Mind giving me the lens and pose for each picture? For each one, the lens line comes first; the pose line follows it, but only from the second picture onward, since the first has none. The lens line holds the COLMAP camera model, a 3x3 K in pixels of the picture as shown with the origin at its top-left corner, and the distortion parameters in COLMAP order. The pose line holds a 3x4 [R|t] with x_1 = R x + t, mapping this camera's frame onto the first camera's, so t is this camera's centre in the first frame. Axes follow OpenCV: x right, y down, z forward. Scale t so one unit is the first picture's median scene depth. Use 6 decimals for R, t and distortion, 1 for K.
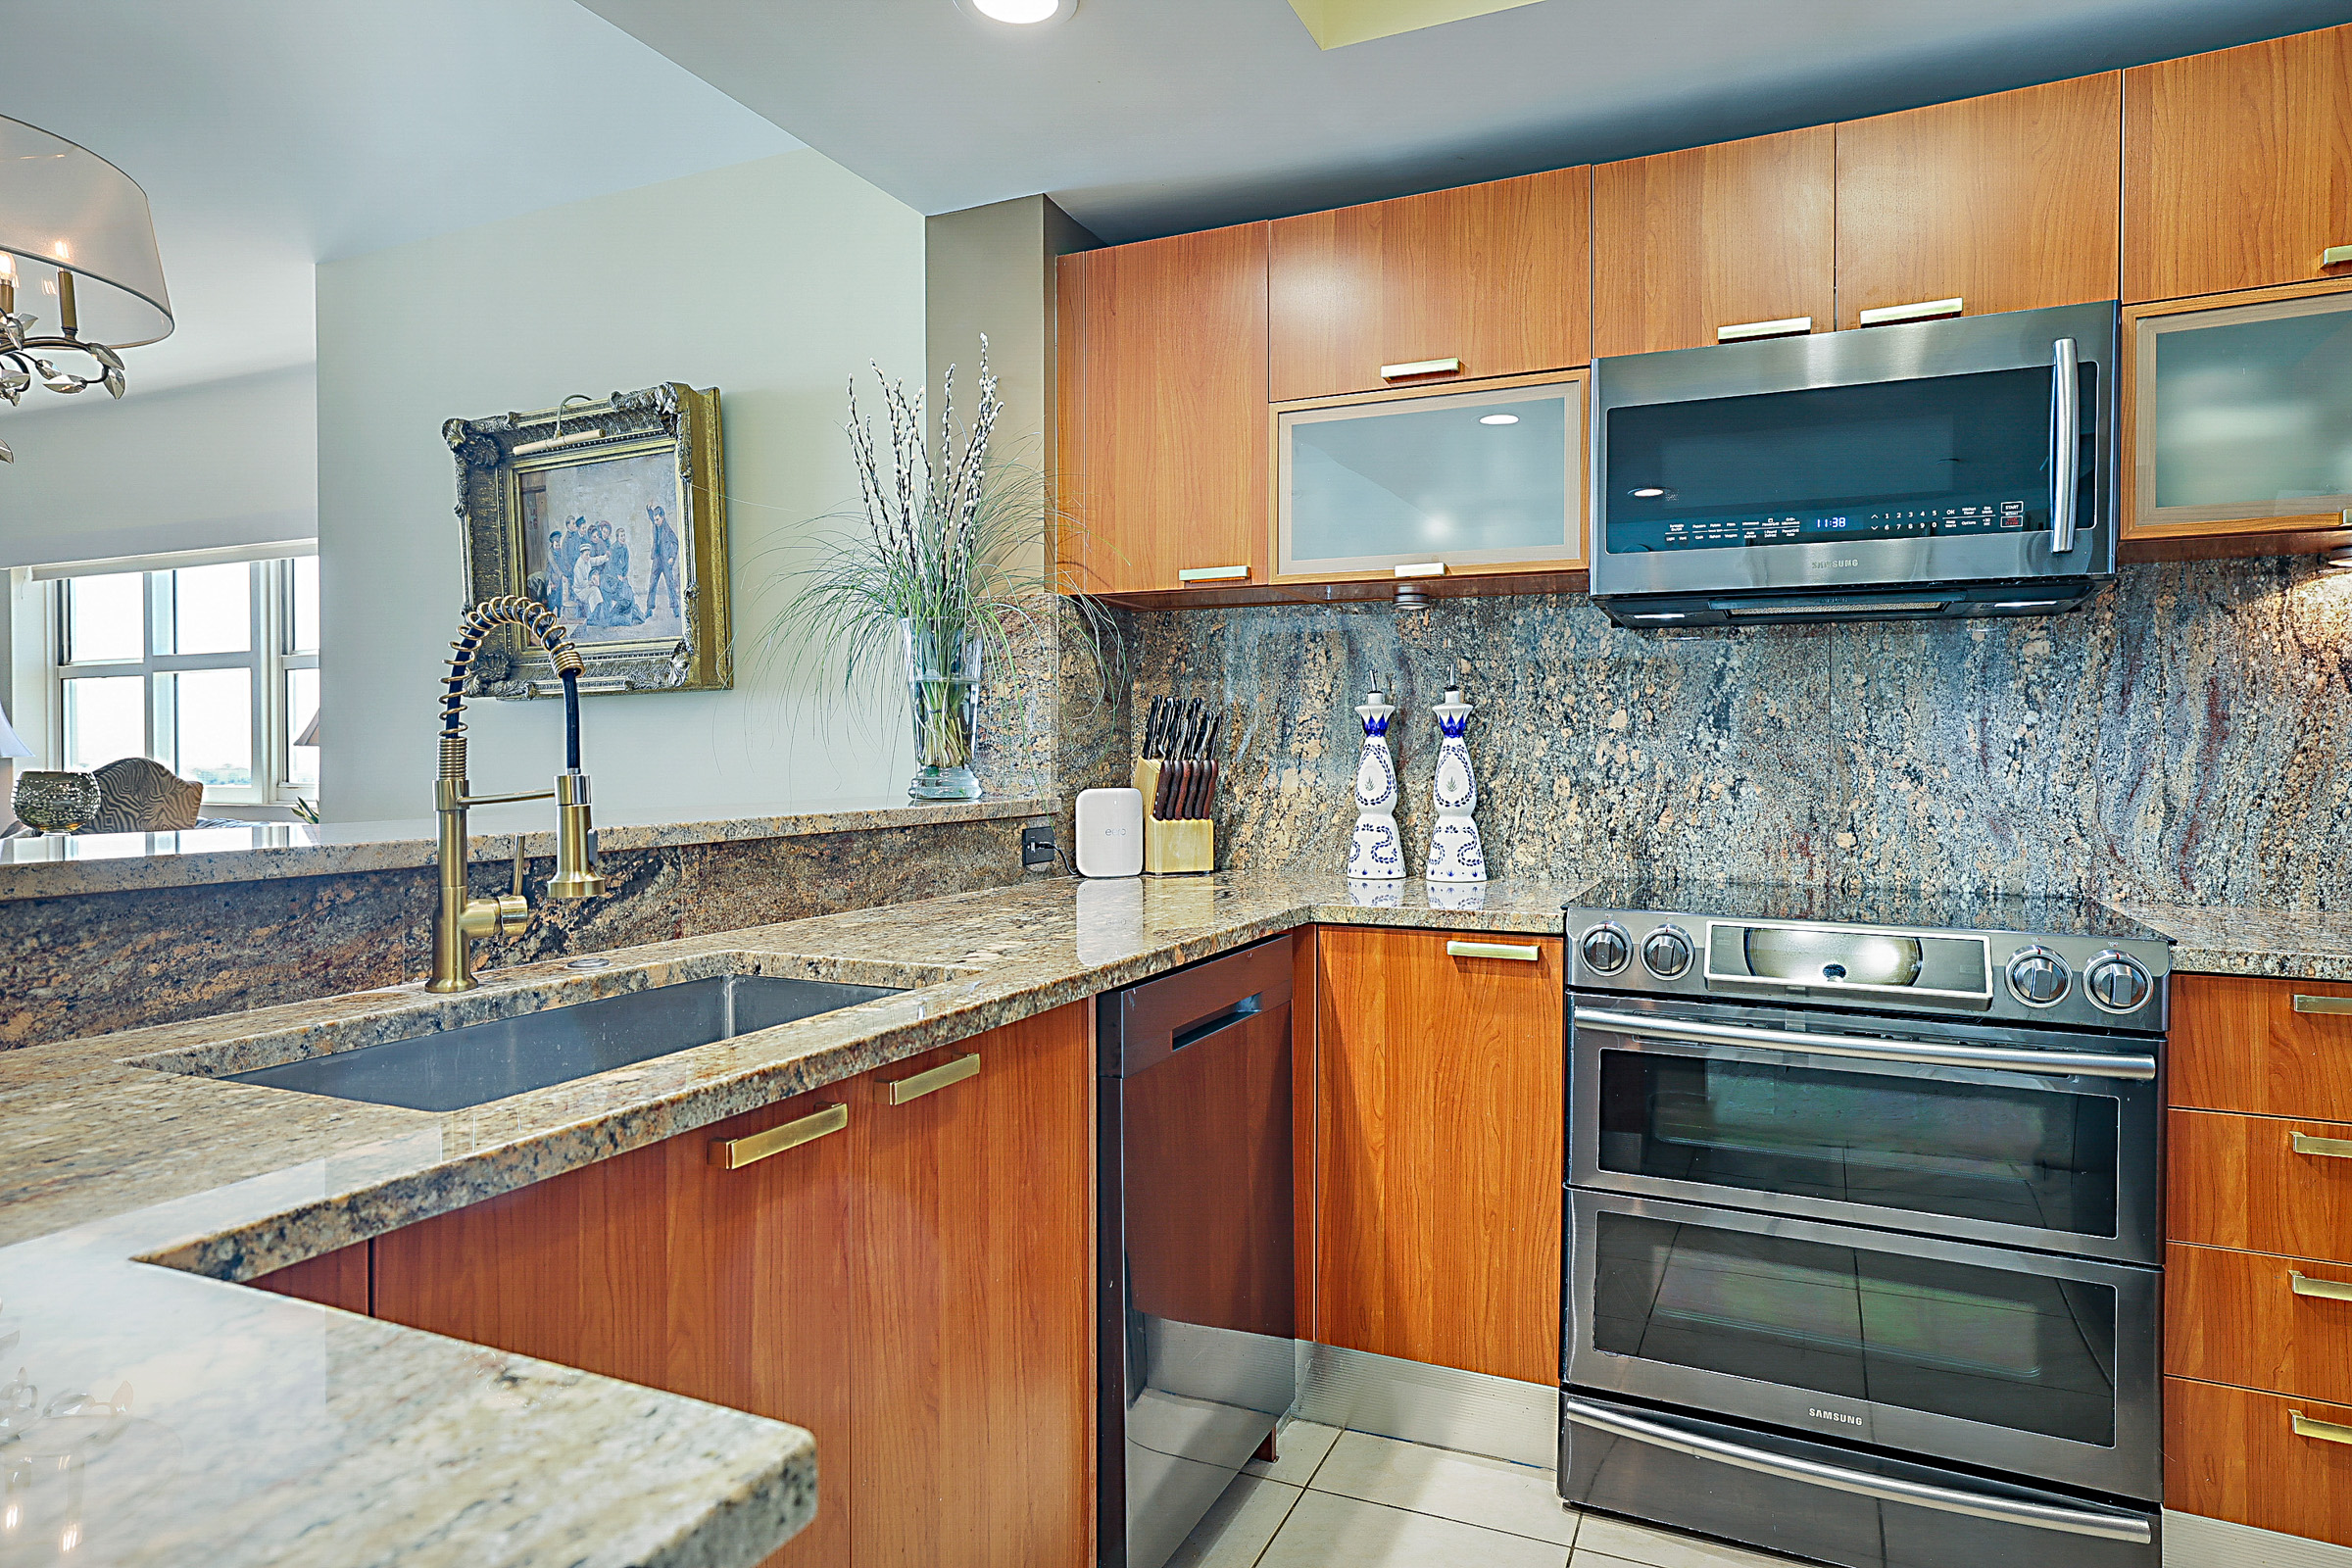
lens RADIAL K [[1371.2, 0, 1179.6], [0, 1371.2, 772.0], [0, 0, 1]] dist [-0.031539, 0.039368]
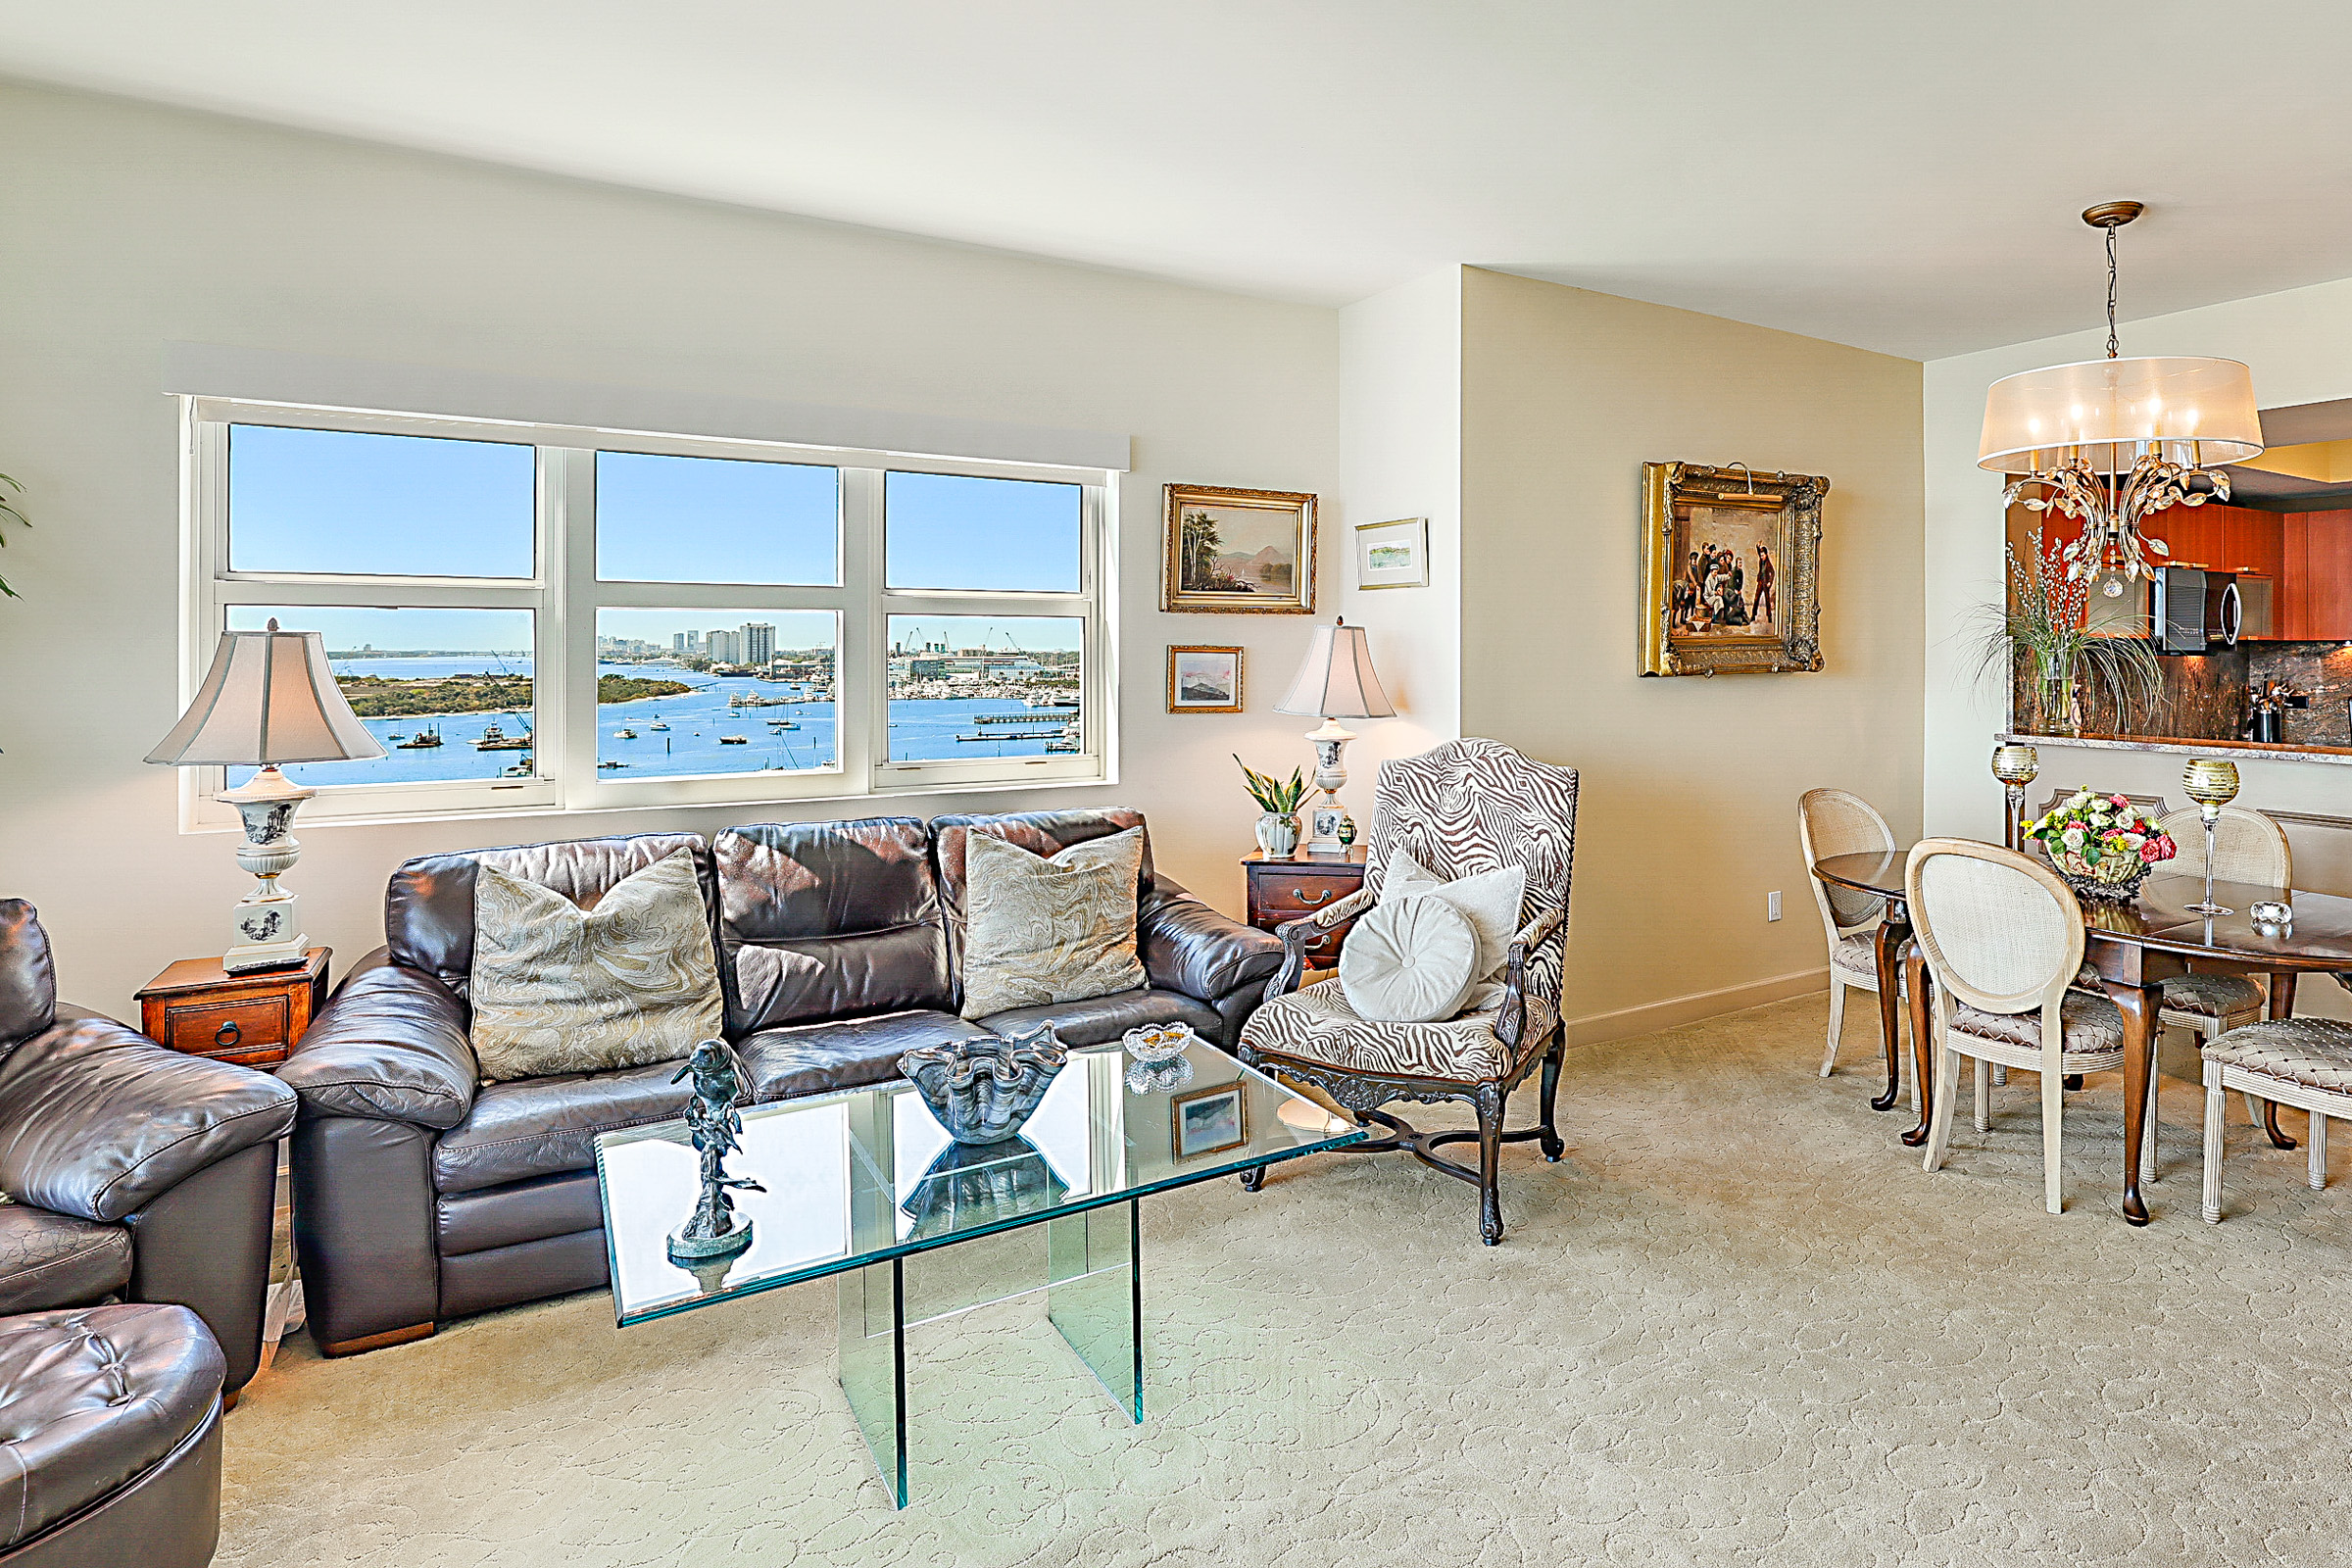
lens RADIAL K [[1295.9, 0, 1389.0], [0, 1295.9, 655.2], [0, 0, 1]] dist [-0.030508, 0.002279]
pose [[0.524916, -0.001583, 0.851153, -2.649664], [0.006798, 0.999974, -0.002333, -0.114933], [-0.851127, 0.007010, 0.524913, 0.915498]]
